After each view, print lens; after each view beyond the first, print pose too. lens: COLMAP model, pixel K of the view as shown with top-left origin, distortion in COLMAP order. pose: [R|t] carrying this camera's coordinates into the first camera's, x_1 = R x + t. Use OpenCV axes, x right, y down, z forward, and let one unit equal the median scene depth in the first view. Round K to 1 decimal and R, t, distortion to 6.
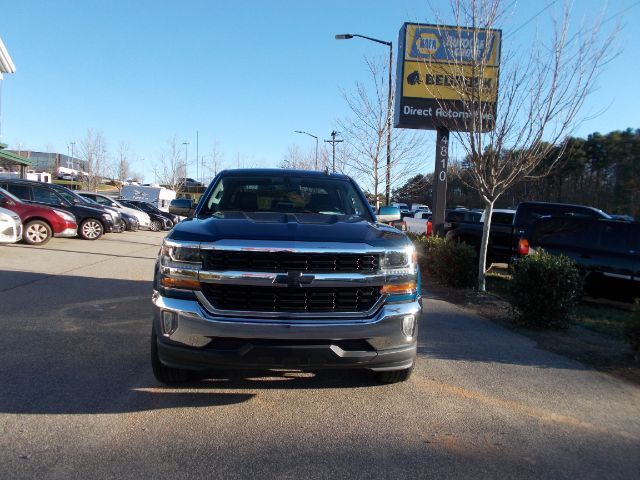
lens RADIAL K [[490.4, 0, 323.8], [0, 490.4, 239.0], [0, 0, 1]] dist [0.047906, -0.070691]
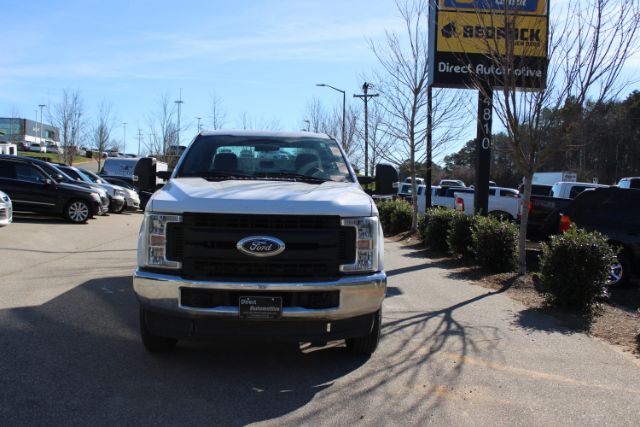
lens RADIAL K [[650.1, 0, 320.2], [0, 650.1, 215.6], [0, 0, 1]] dist [-0.079942, 0.000000]
pose [[0.998374, -0.010288, -0.056071, 0.017284], [0.009711, 0.999897, -0.010551, 0.005386], [0.056174, 0.009989, 0.998371, -0.120385]]
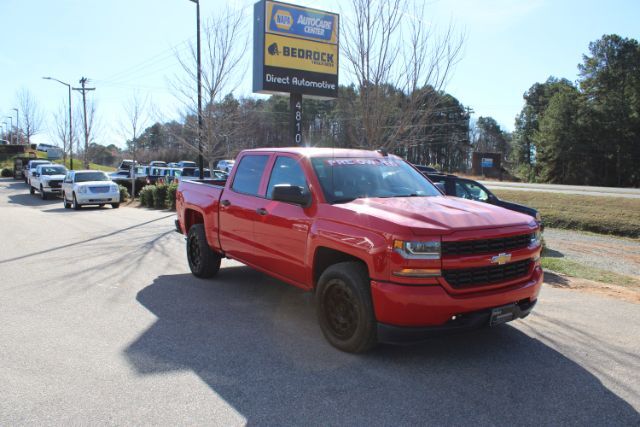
lens RADIAL K [[531.1, 0, 306.5], [0, 531.1, 215.4], [0, 0, 1]] dist [-0.102682, 0.046866]
pose [[0.884396, -0.076236, 0.460469, -0.303158], [0.055391, 0.996742, 0.058636, -0.021133], [-0.463439, -0.026351, 0.885737, -0.075792]]
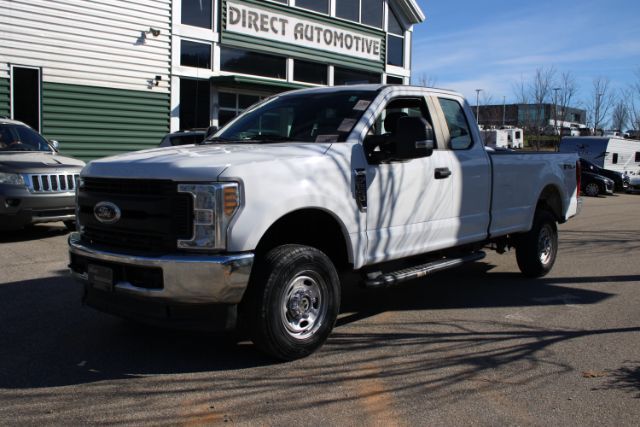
lens RADIAL K [[656.5, 0, 317.8], [0, 656.5, 213.5], [0, 0, 1]] dist [-0.085891, 0.000000]
pose [[0.666322, 0.027984, -0.745139, 0.328119], [-0.023266, 0.999589, 0.016736, 0.011733], [0.745301, 0.006185, 0.666699, 0.131026]]
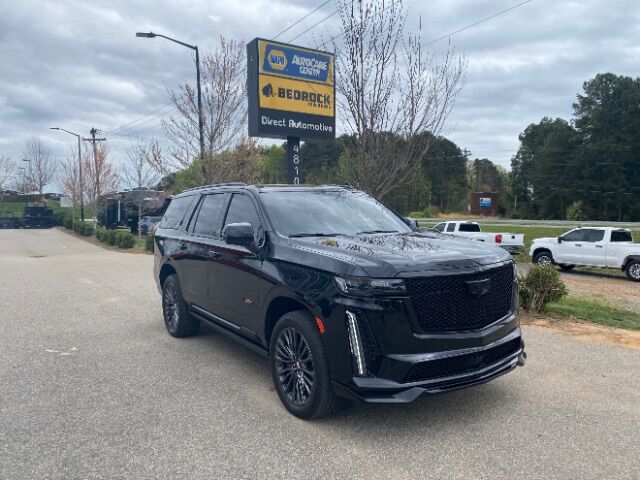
lens RADIAL K [[490.4, 0, 321.5], [0, 490.4, 238.3], [0, 0, 1]] dist [0.047906, -0.070691]
pose [[0.877931, -0.082133, 0.471690, -0.237342], [0.080524, 0.996472, 0.023636, -0.019791], [-0.471968, 0.017232, 0.881447, 0.000880]]
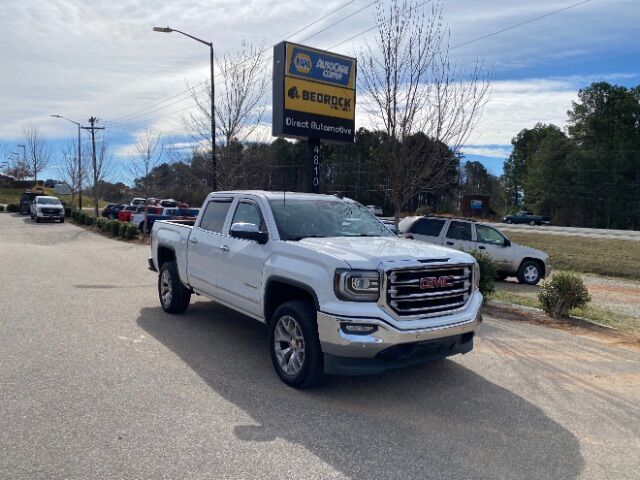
lens RADIAL K [[490.4, 0, 315.5], [0, 490.4, 238.4], [0, 0, 1]] dist [0.047906, -0.070691]
pose [[0.872739, -0.055500, 0.485021, -0.314043], [0.044759, 0.998429, 0.033708, -0.032047], [-0.486130, -0.007710, 0.873852, 0.002220]]
